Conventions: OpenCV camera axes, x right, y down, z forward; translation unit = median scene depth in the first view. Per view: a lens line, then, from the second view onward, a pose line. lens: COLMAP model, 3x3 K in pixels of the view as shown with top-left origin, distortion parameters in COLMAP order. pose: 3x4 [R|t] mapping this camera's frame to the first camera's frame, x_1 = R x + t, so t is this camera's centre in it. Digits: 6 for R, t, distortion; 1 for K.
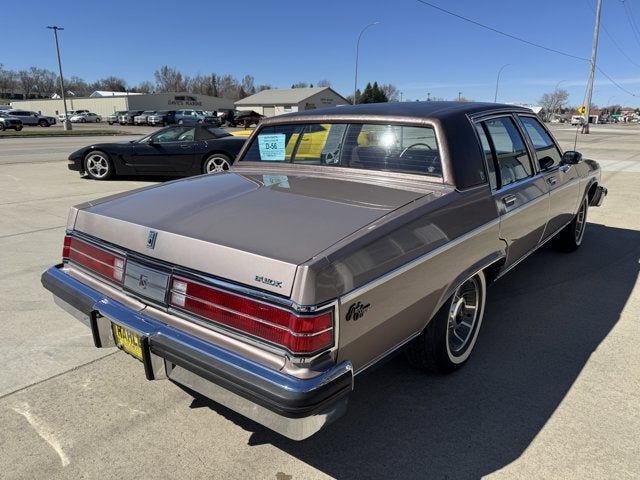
lens RADIAL K [[461.5, 0, 317.1], [0, 461.5, 237.1], [0, 0, 1]] dist [0.054783, -0.102591]
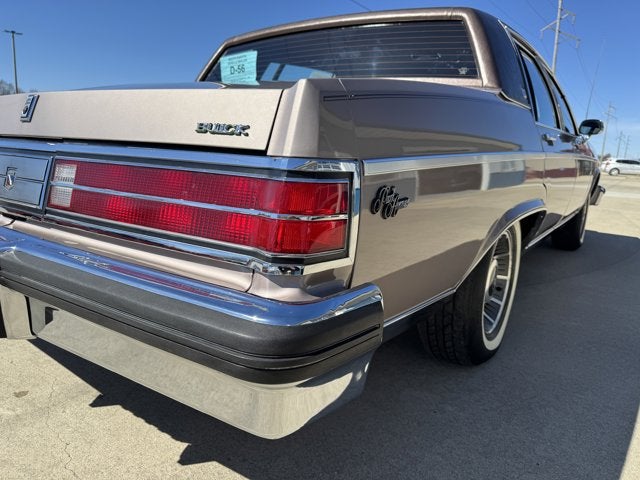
lens RADIAL K [[463.1, 0, 320.0], [0, 463.1, 240.0], [0, 0, 1]] dist [-0.010307, -0.005811]
pose [[0.995410, 0.038713, 0.087522, -0.031625], [-0.033205, 0.997427, -0.063537, 0.202215], [-0.089757, 0.060340, 0.994134, 0.397198]]
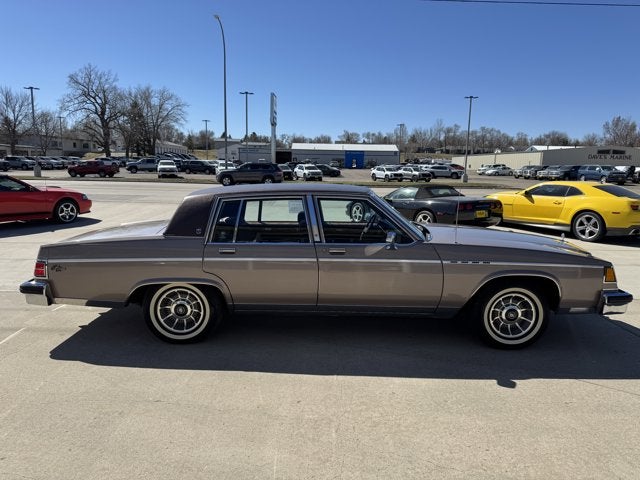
lens RADIAL K [[463.1, 0, 320.0], [0, 463.1, 240.0], [0, 0, 1]] dist [-0.010307, -0.005811]
pose [[0.623697, 0.123840, -0.771794, 2.514513], [-0.200092, 0.979767, -0.004487, -0.244431], [0.755622, 0.157228, 0.635857, 0.363132]]
